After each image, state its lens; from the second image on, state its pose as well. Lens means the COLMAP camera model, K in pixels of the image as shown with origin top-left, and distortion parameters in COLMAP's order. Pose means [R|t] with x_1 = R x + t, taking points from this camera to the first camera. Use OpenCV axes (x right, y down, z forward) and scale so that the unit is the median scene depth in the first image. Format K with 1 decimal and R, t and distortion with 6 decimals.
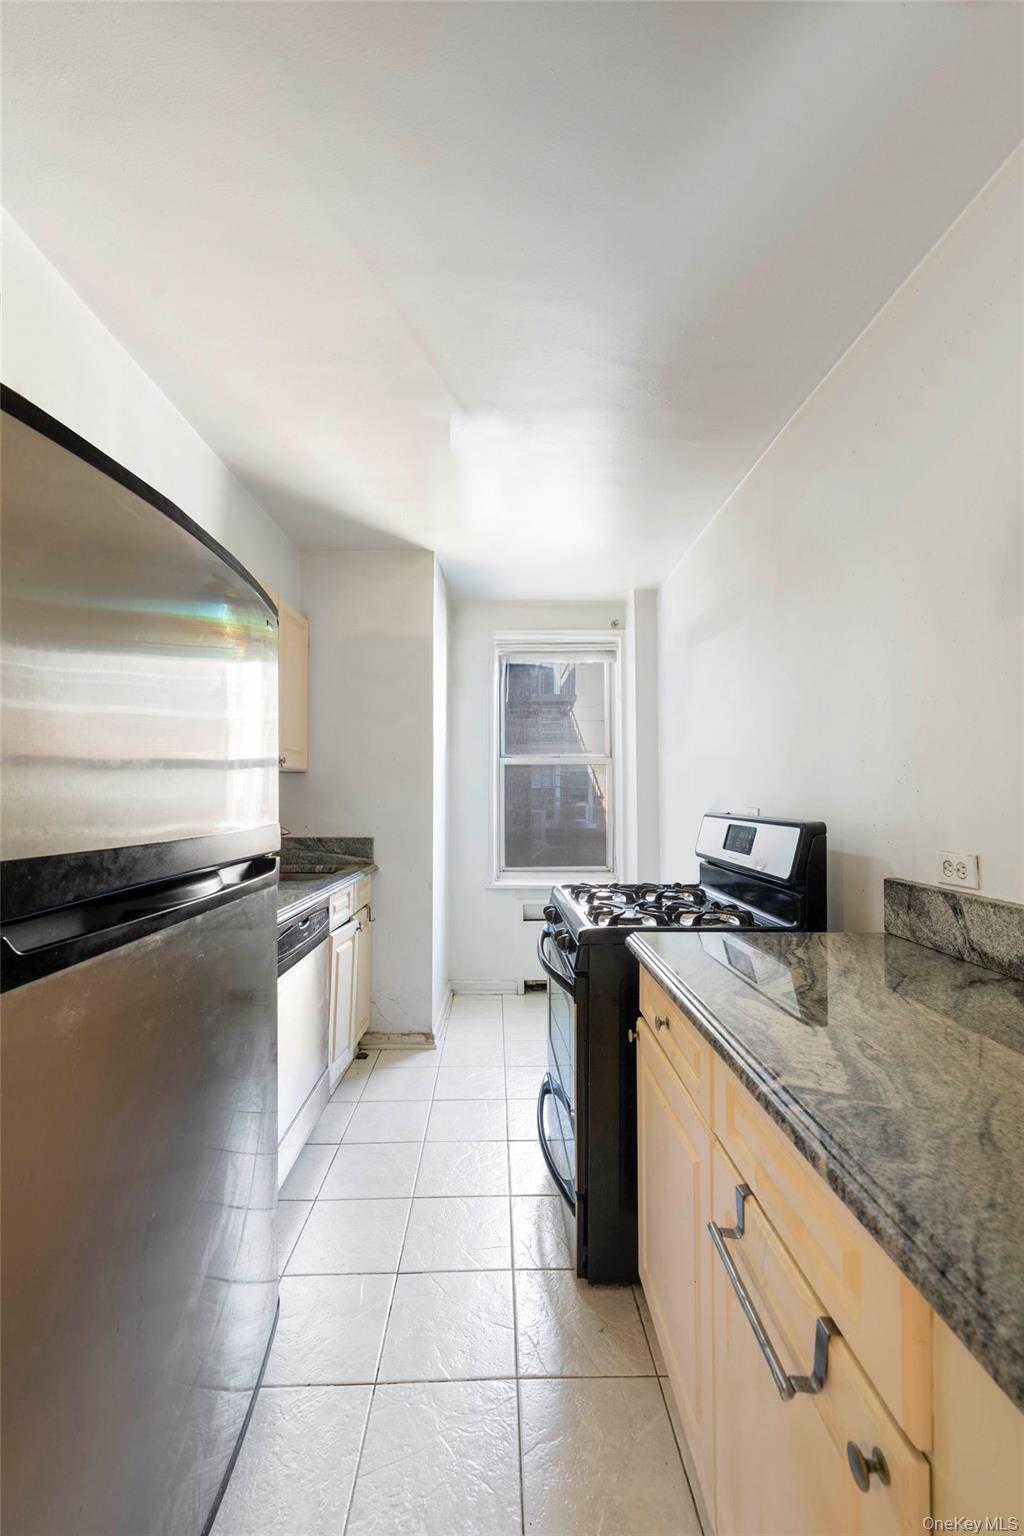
lens RADIAL K [[616.0, 0, 514.6], [0, 616.0, 775.5], [0, 0, 1]] dist [0.001451, 0.000083]
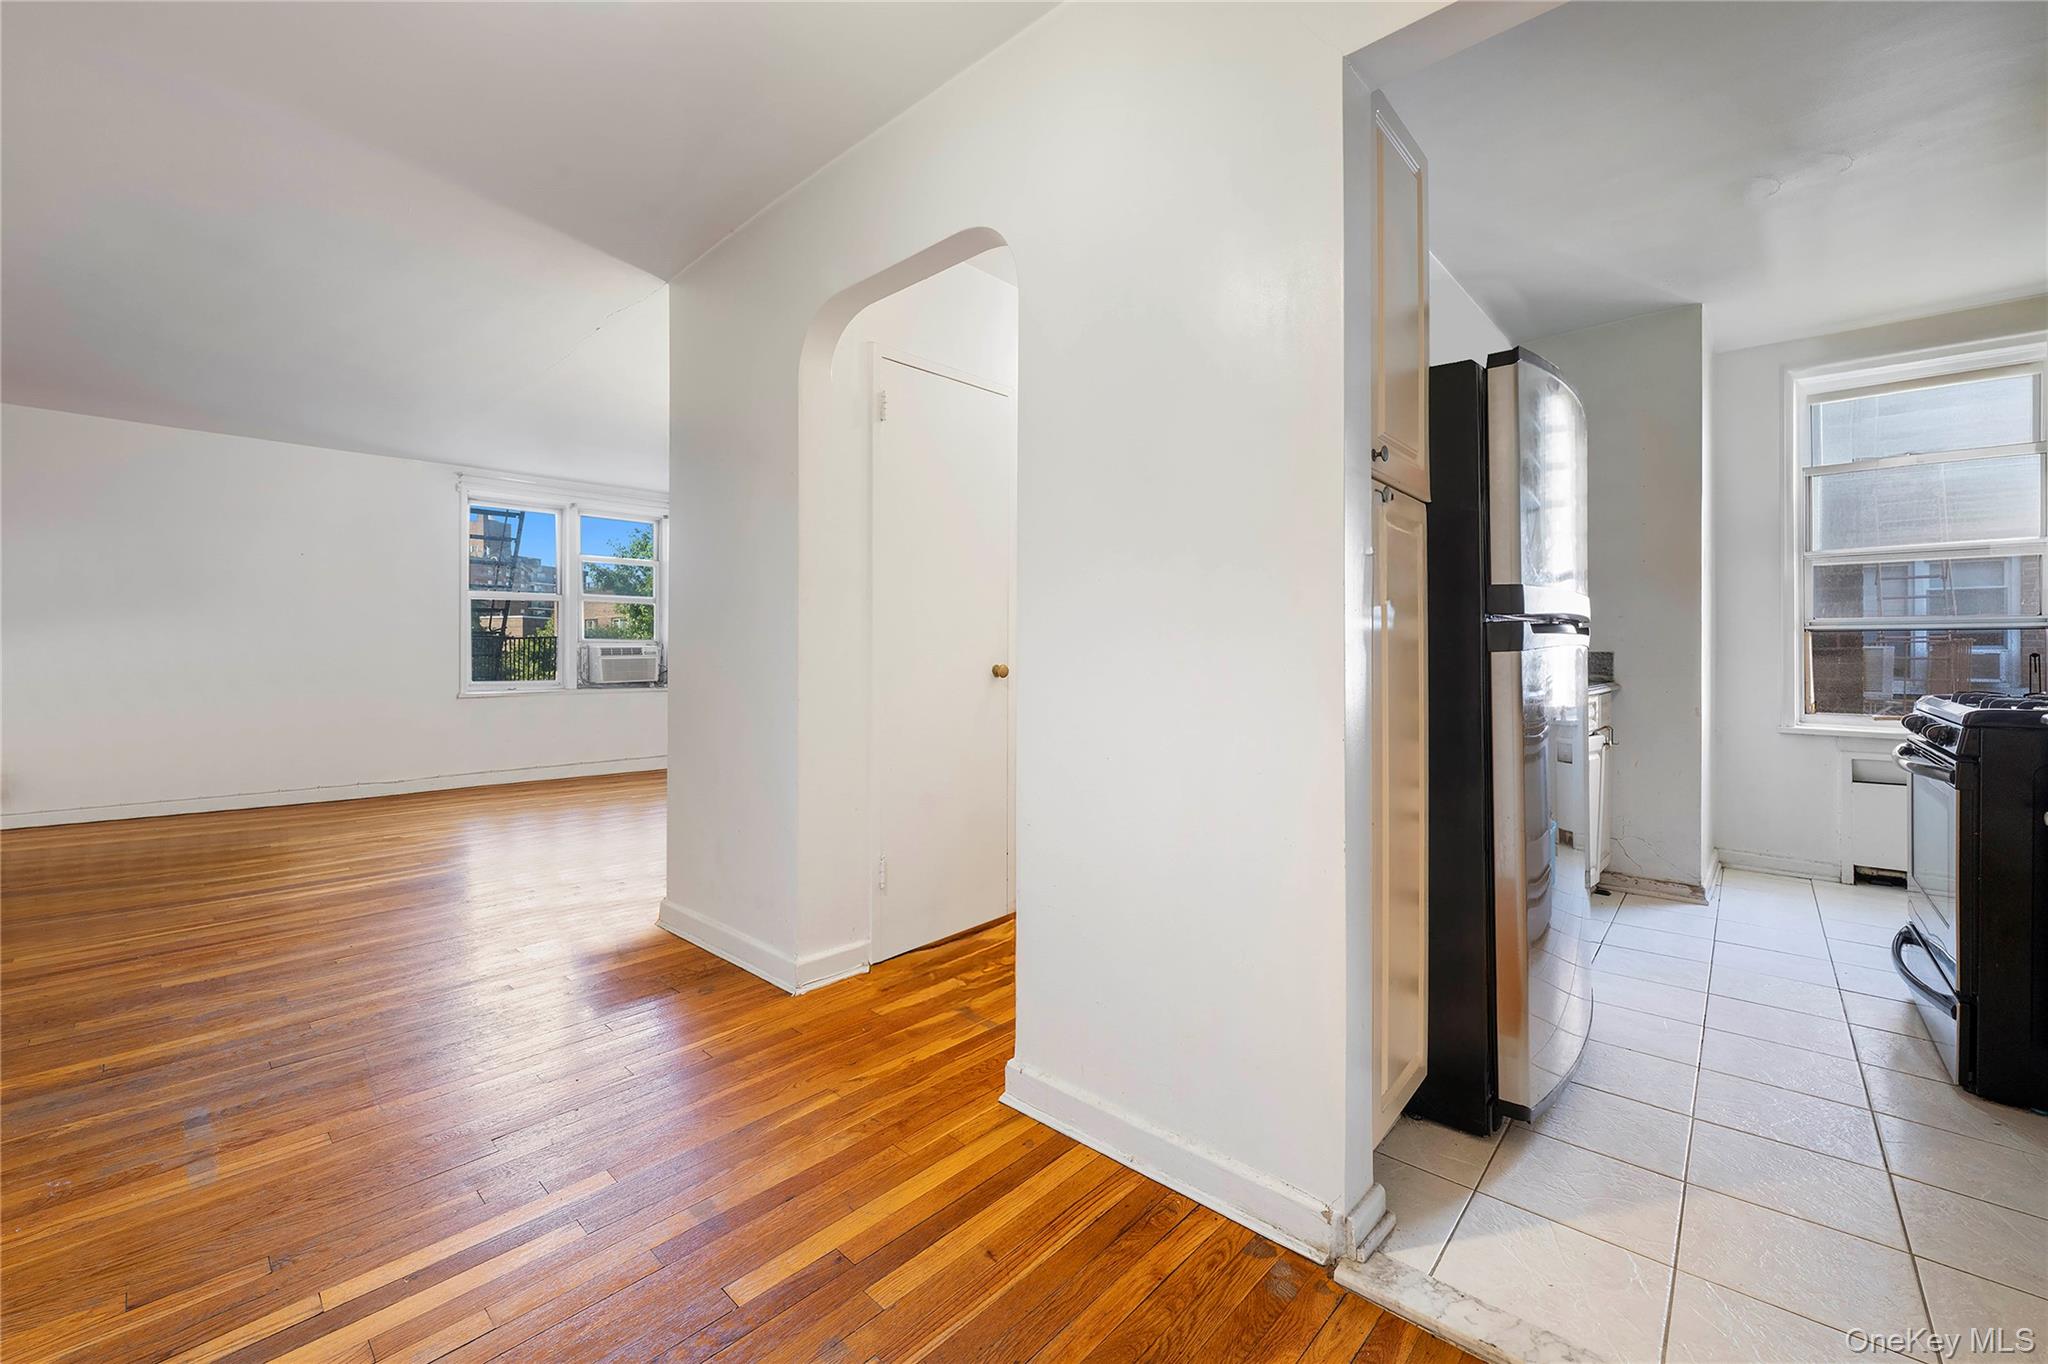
lens RADIAL K [[821.3, 0, 1021.3], [0, 821.3, 660.5], [0, 0, 1]] dist [0.001451, 0.000083]
pose [[0.726211, -0.004430, -0.687457, -0.035700], [0.026953, 0.999394, 0.022033, 0.062964], [0.686943, -0.034529, 0.725890, -0.432658]]
